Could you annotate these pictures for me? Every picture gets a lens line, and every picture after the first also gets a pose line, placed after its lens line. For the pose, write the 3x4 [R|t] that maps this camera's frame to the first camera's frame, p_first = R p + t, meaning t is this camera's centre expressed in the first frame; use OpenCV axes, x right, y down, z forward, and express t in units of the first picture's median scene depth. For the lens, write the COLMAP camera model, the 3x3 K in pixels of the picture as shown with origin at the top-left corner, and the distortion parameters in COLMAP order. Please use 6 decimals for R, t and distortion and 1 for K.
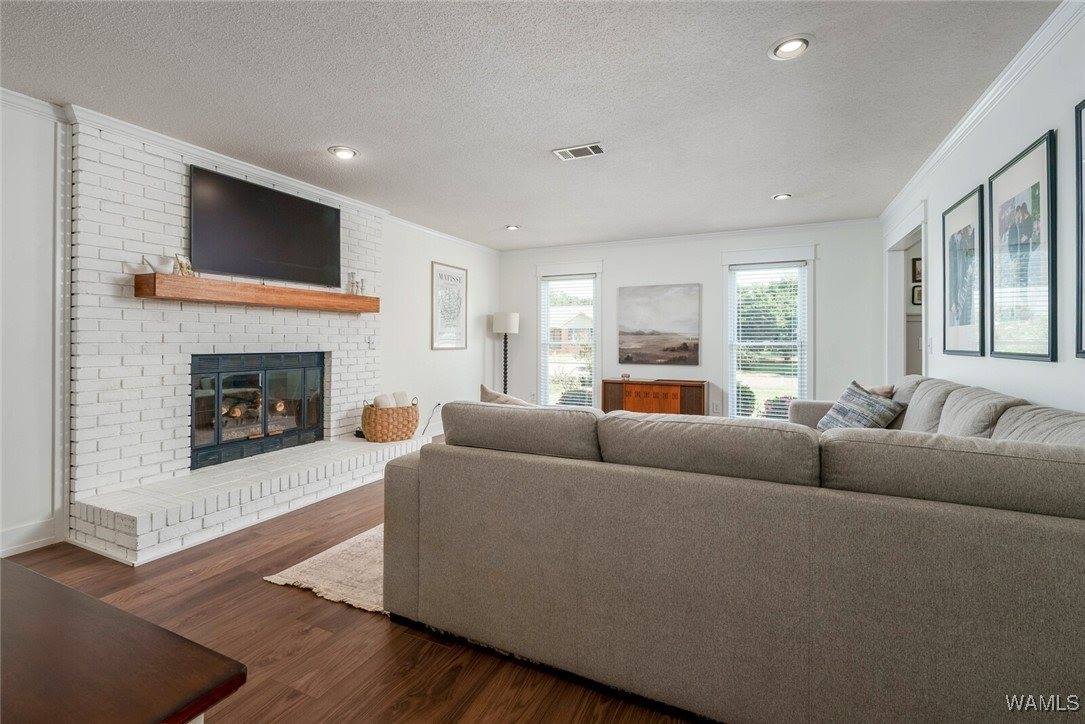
lens RADIAL K [[485.7, 0, 544.7], [0, 485.7, 351.5], [0, 0, 1]] dist [0.001521, -0.000033]
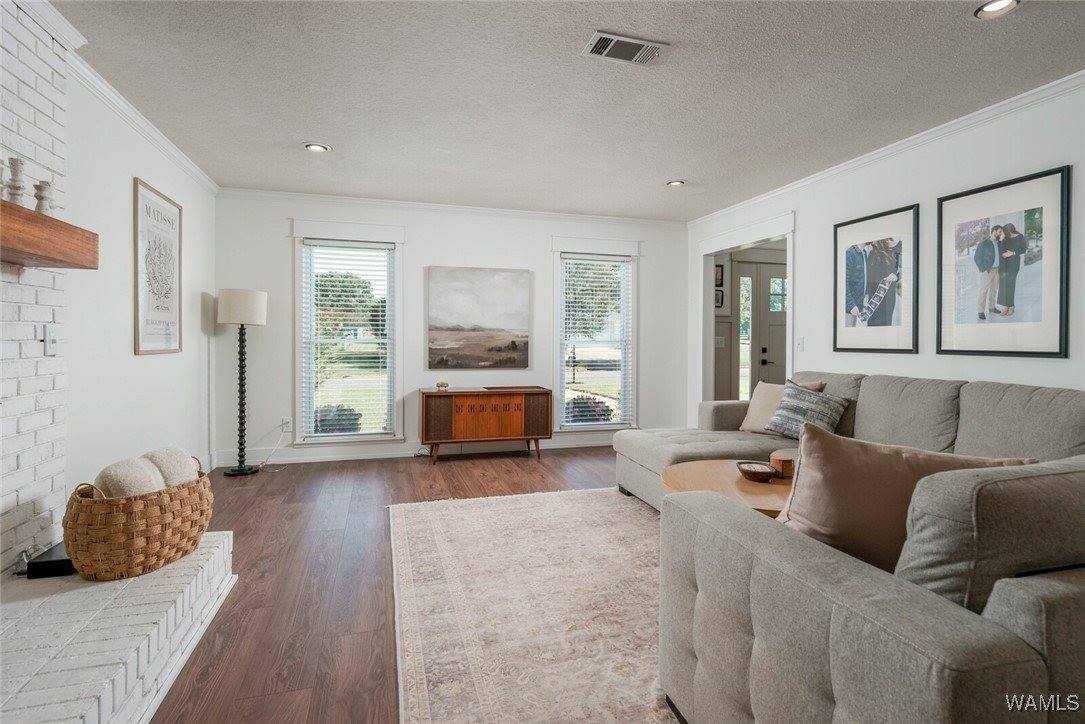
lens RADIAL K [[528.5, 0, 542.3], [0, 528.5, 353.9], [0, 0, 1]] dist [-0.007056, -0.000359]
pose [[0.746473, -0.015512, 0.665235, -0.266319], [0.010343, 0.999878, 0.011709, -0.005949], [-0.665335, -0.001860, 0.746542, 0.298396]]
